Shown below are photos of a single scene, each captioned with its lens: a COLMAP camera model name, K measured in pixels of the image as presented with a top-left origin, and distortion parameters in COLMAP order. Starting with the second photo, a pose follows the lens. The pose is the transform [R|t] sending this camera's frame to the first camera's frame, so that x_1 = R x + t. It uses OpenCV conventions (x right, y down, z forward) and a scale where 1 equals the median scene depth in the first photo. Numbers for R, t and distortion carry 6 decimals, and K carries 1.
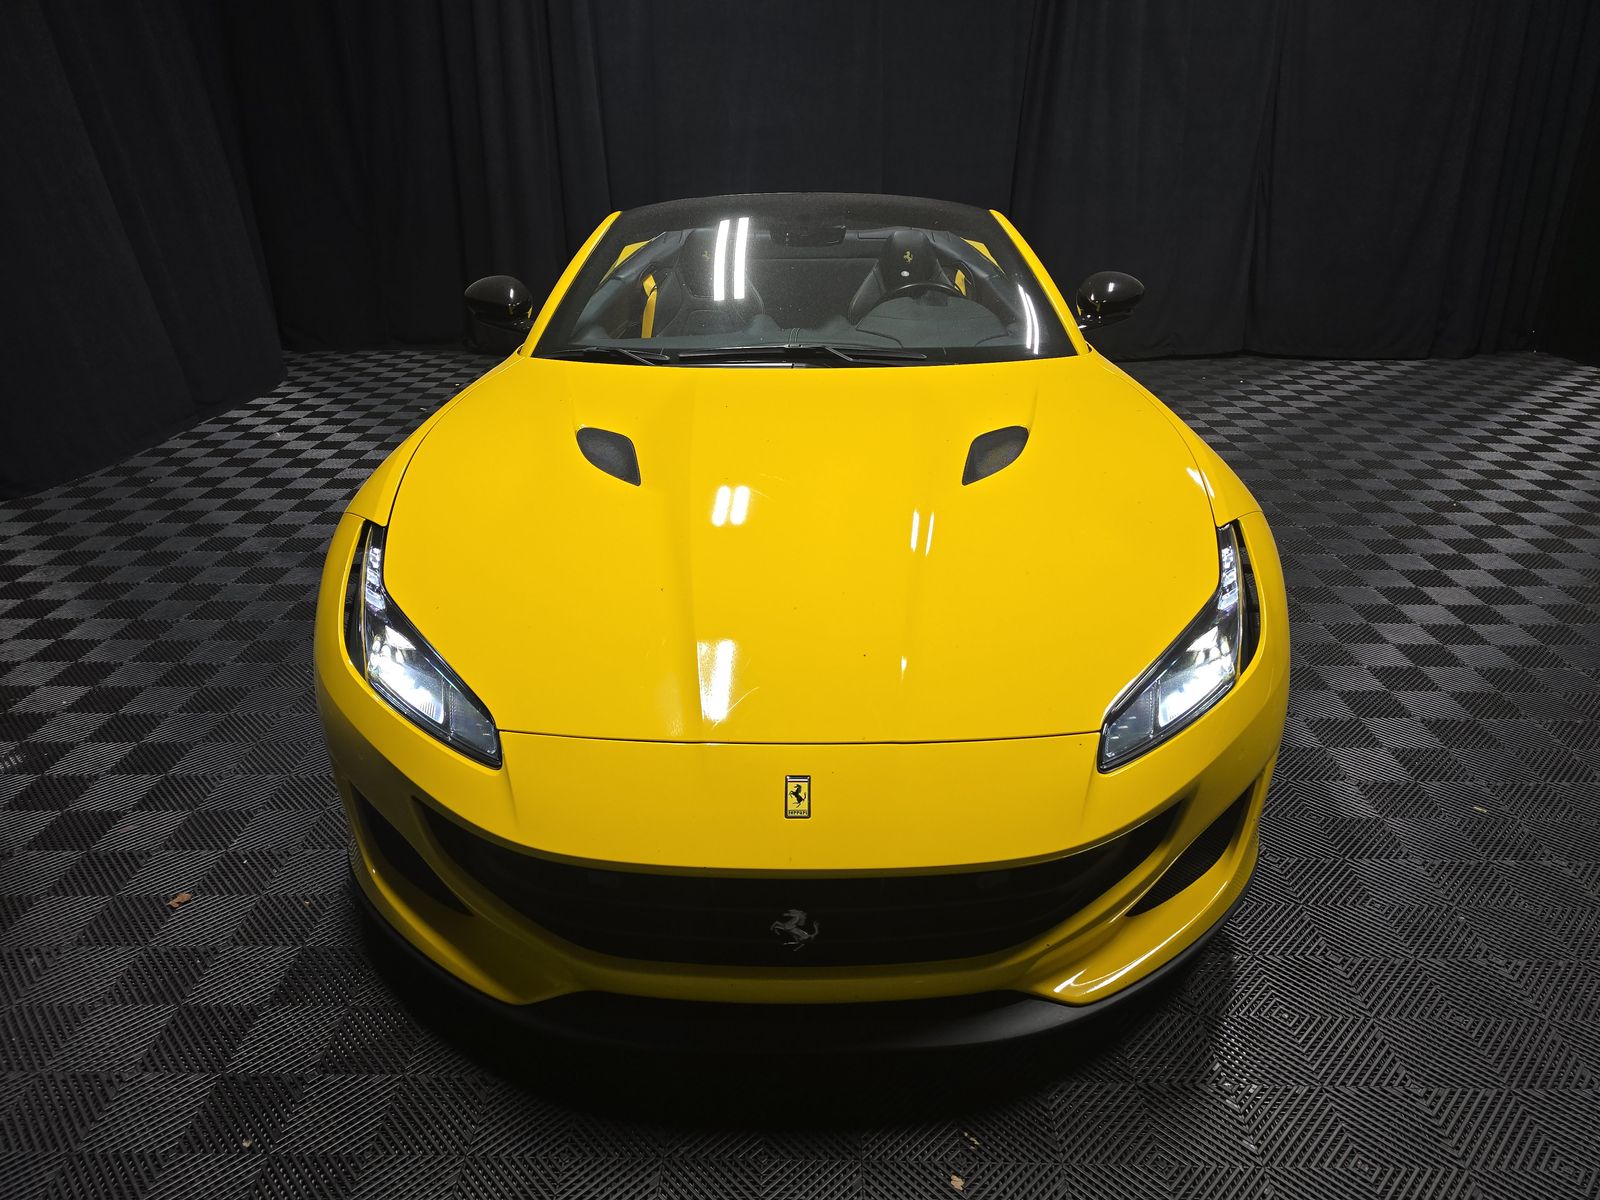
lens RADIAL K [[1105.5, 0, 794.3], [0, 1105.5, 585.8], [0, 0, 1]] dist [0.055401, -0.048471]
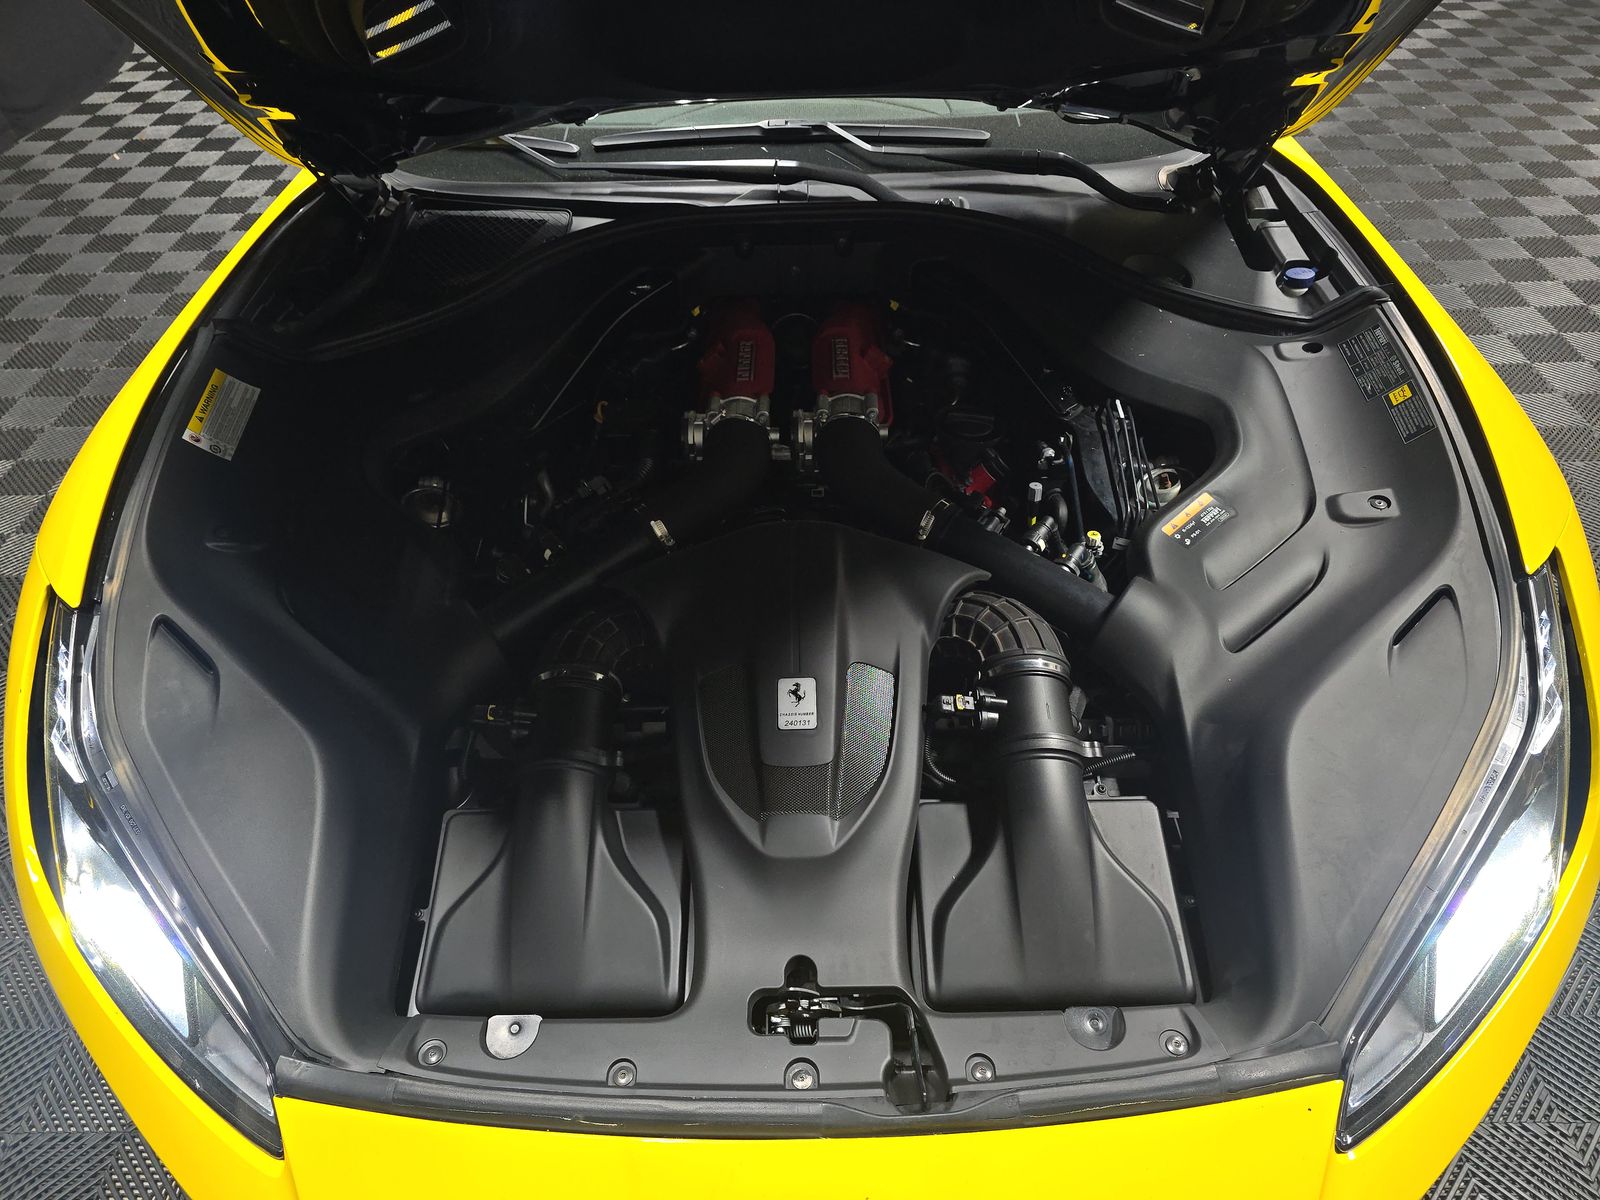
lens RADIAL K [[1073.4, 0, 779.6], [0, 1073.4, 600.6], [0, 0, 1]] dist [0.051356, -0.040302]
pose [[0.999623, -0.023400, -0.014372, 0.004123], [0.026920, 0.938418, 0.344451, -0.173935], [0.005427, -0.344708, 0.938694, 0.338558]]
